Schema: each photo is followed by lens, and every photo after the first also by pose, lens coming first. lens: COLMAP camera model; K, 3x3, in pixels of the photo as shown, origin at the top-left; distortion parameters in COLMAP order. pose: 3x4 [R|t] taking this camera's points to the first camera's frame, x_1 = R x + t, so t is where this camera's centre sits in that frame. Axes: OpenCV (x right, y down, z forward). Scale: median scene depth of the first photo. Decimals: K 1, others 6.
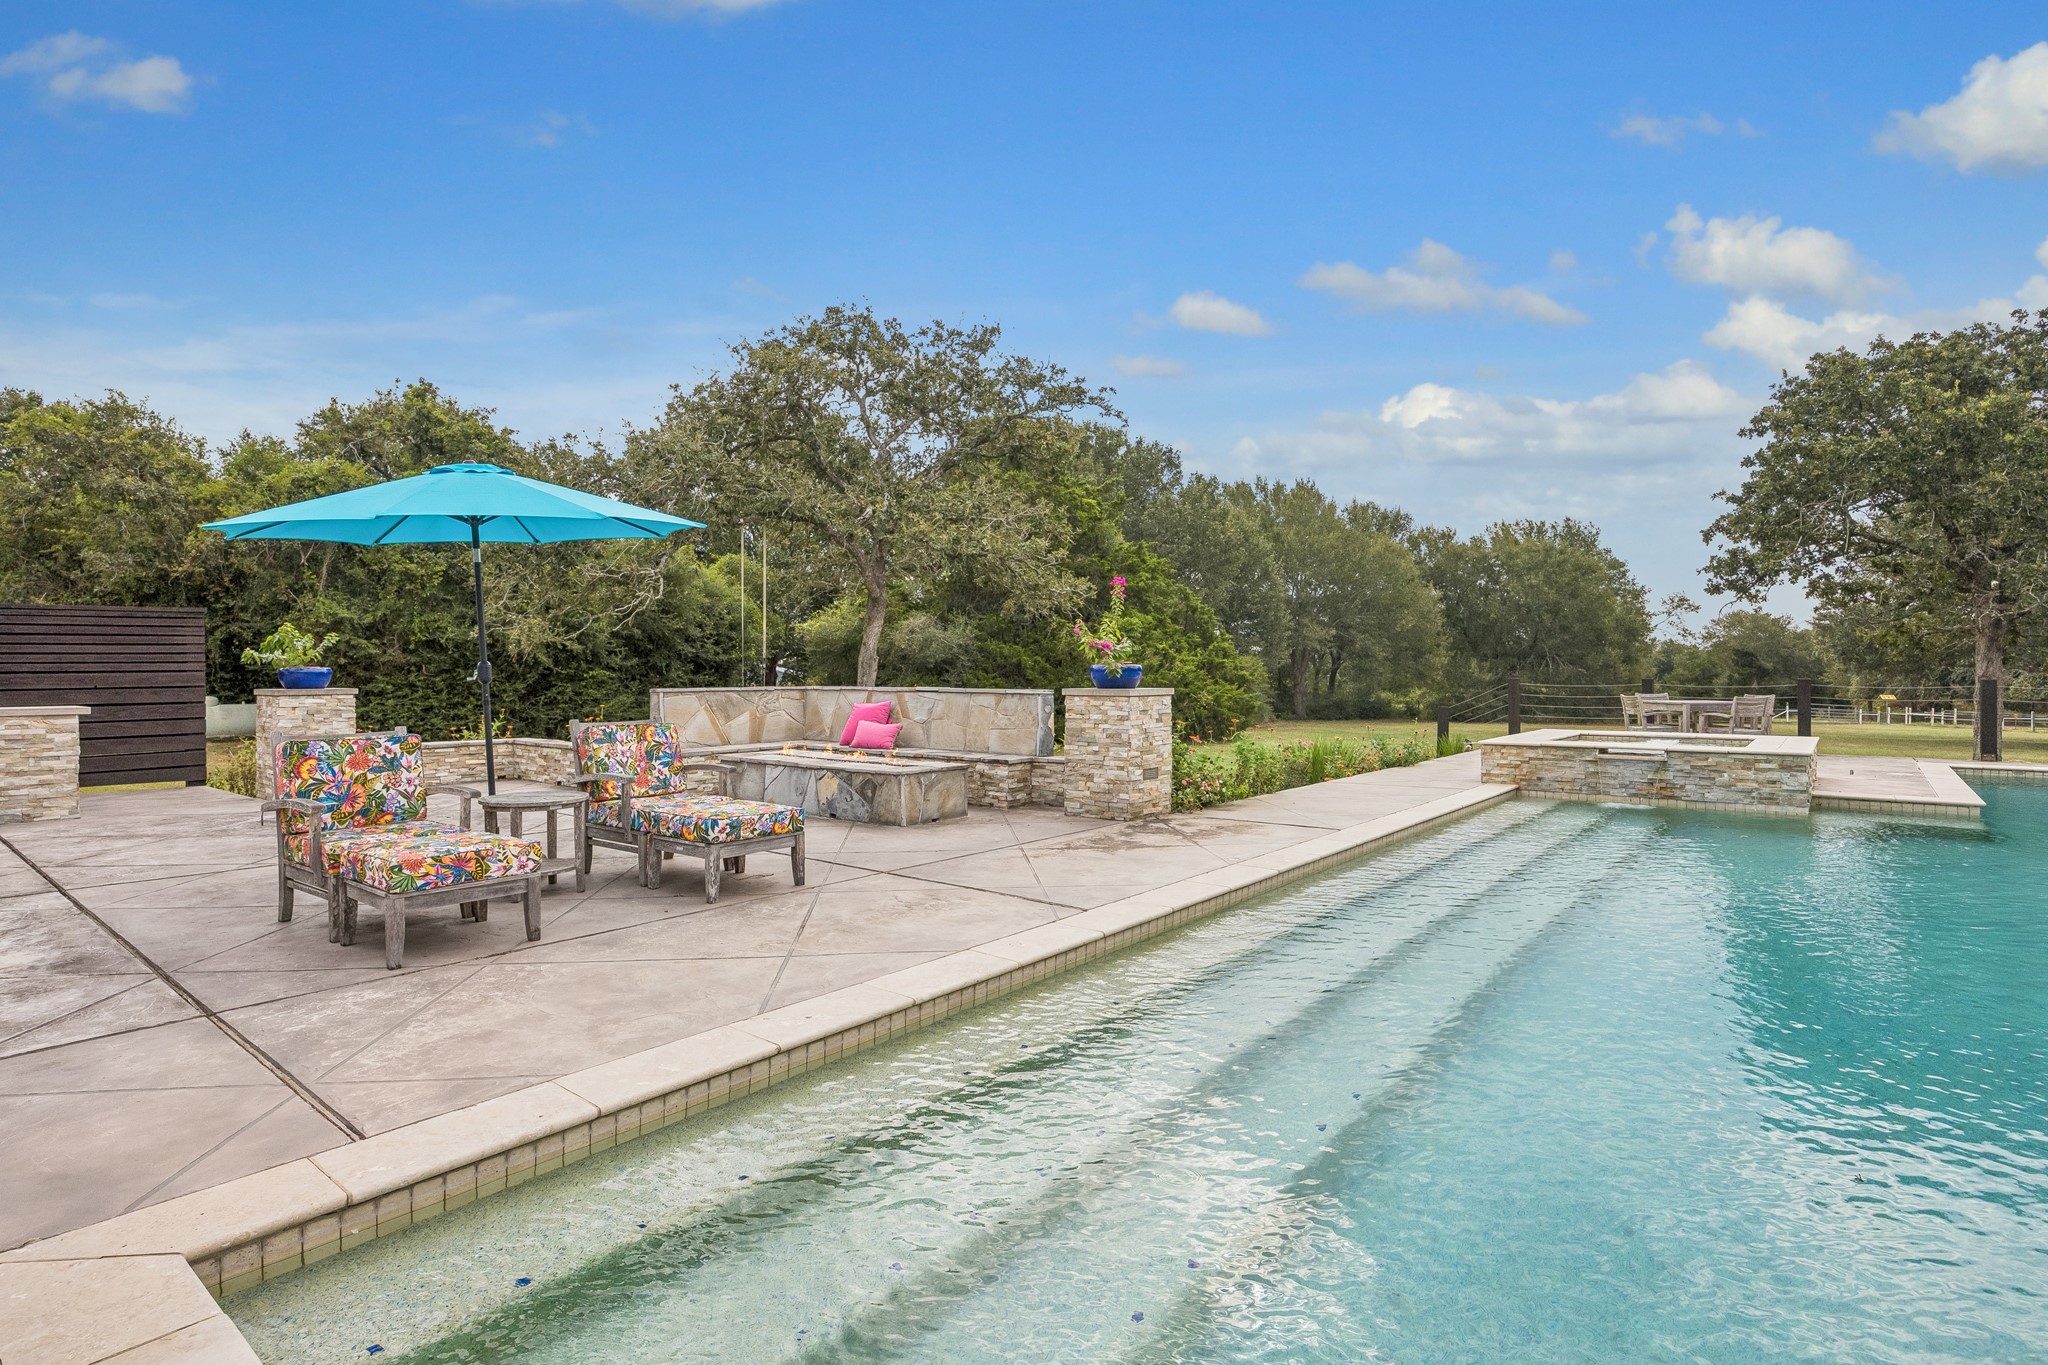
lens RADIAL K [[1007.7, 0, 1054.5], [0, 1007.7, 663.0], [0, 0, 1]] dist [-0.014897, 0.003782]
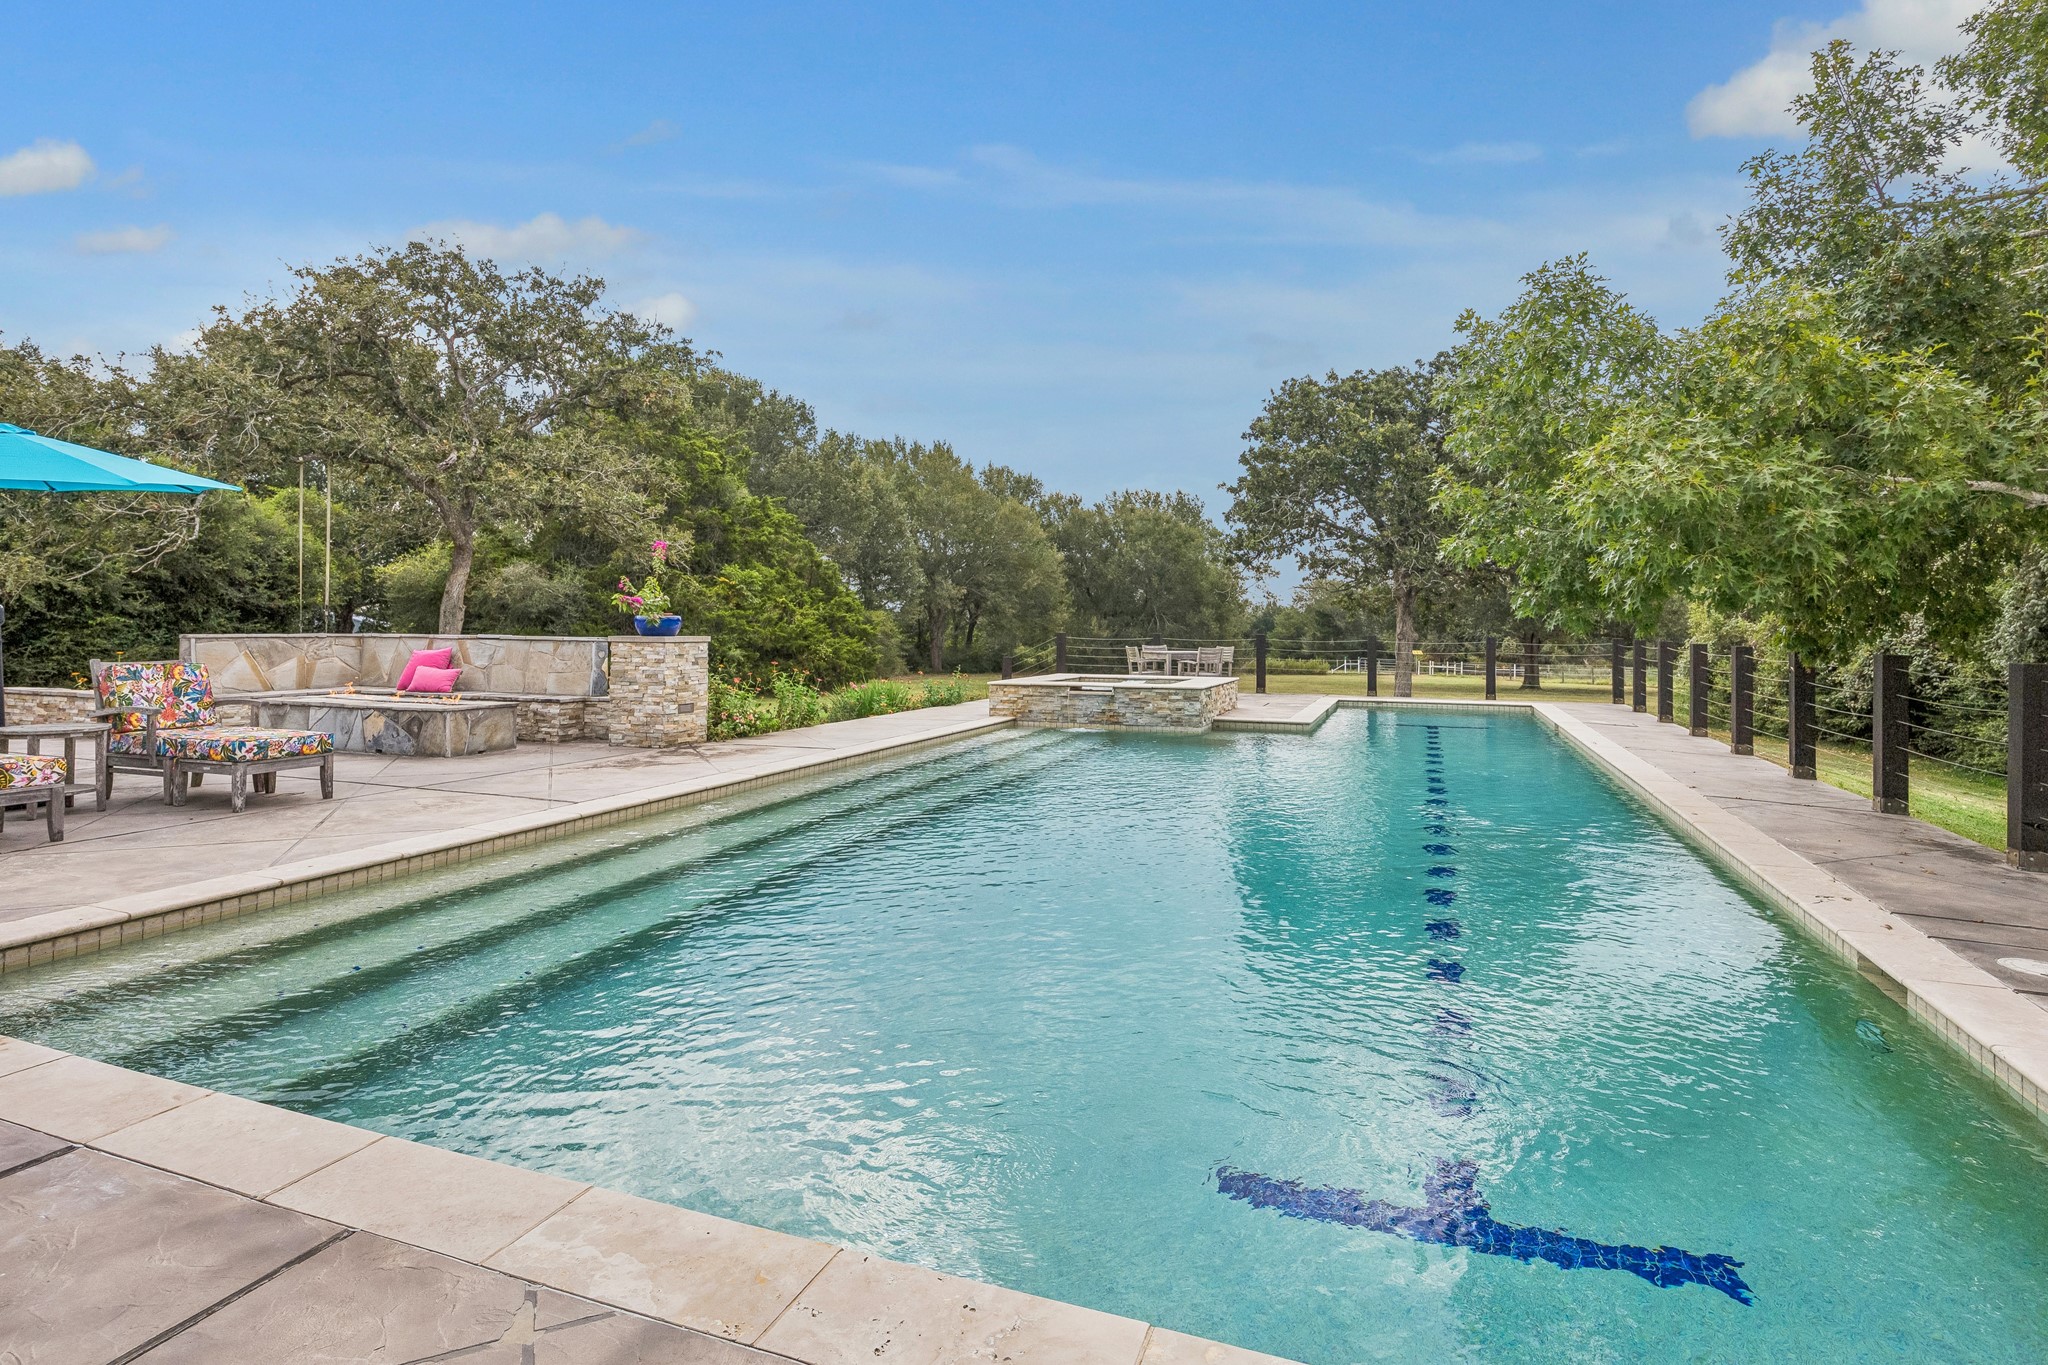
lens RADIAL K [[1007.7, 0, 1024.9], [0, 1007.7, 608.3], [0, 0, 1]] dist [-0.014897, 0.003782]
pose [[0.949576, 0.014902, 0.313184, 0.038425], [-0.012187, 0.999869, -0.010625, -0.000071], [-0.313301, 0.006273, 0.949633, -0.094295]]
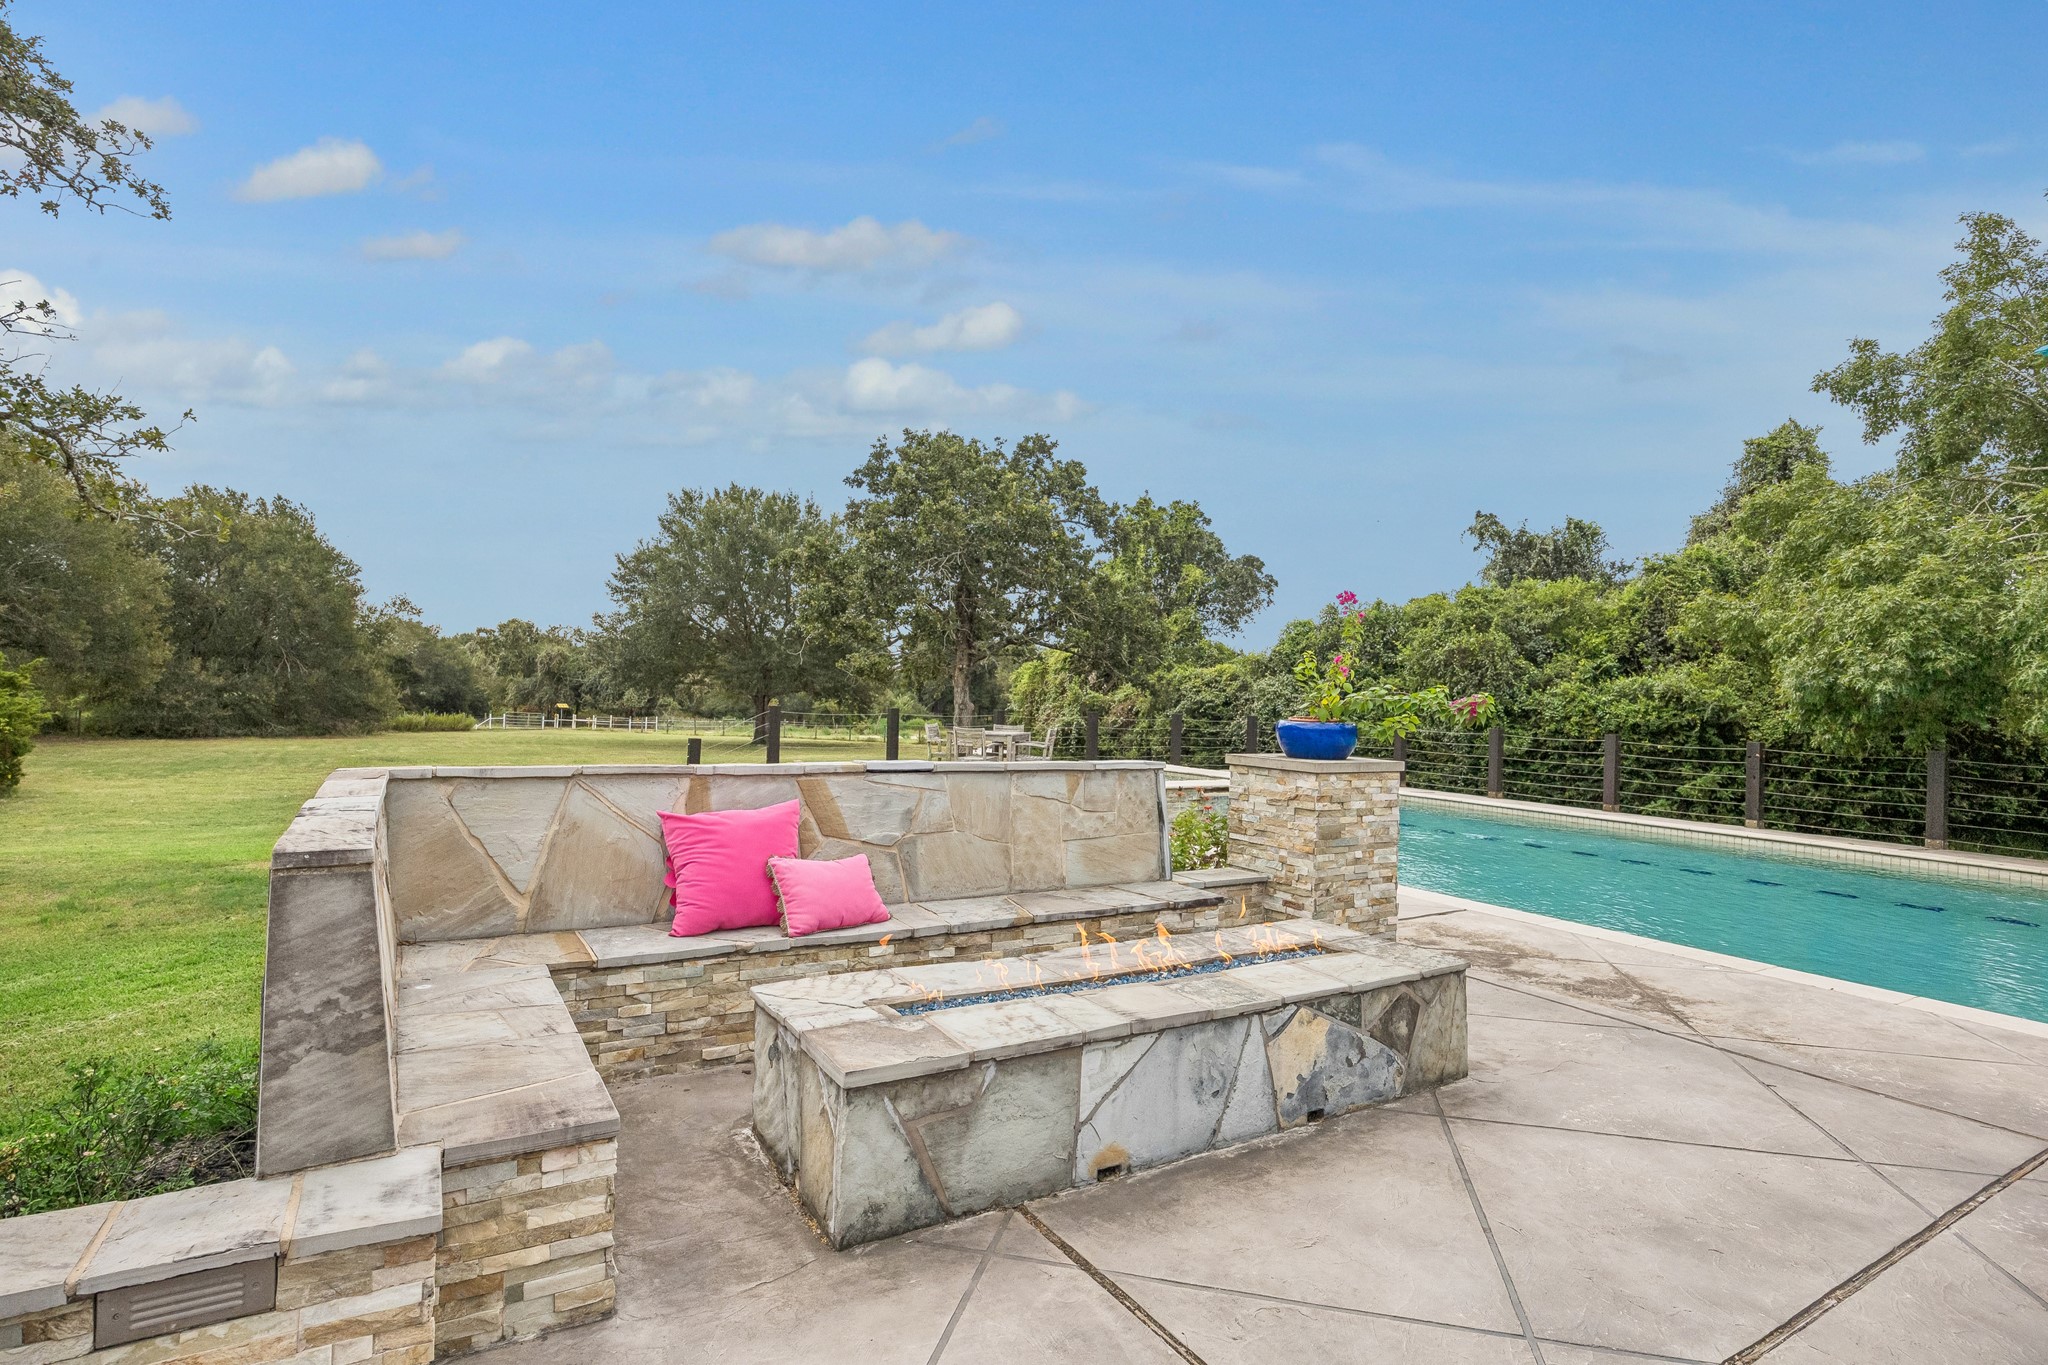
lens RADIAL K [[1007.7, 0, 1016.9], [0, 1007.7, 687.1], [0, 0, 1]] dist [-0.014897, 0.003782]
pose [[0.352251, 0.019300, 0.935707, -0.239902], [-0.039409, 0.999206, -0.005774, -0.003823], [-0.935076, -0.034841, 0.352732, 0.368901]]
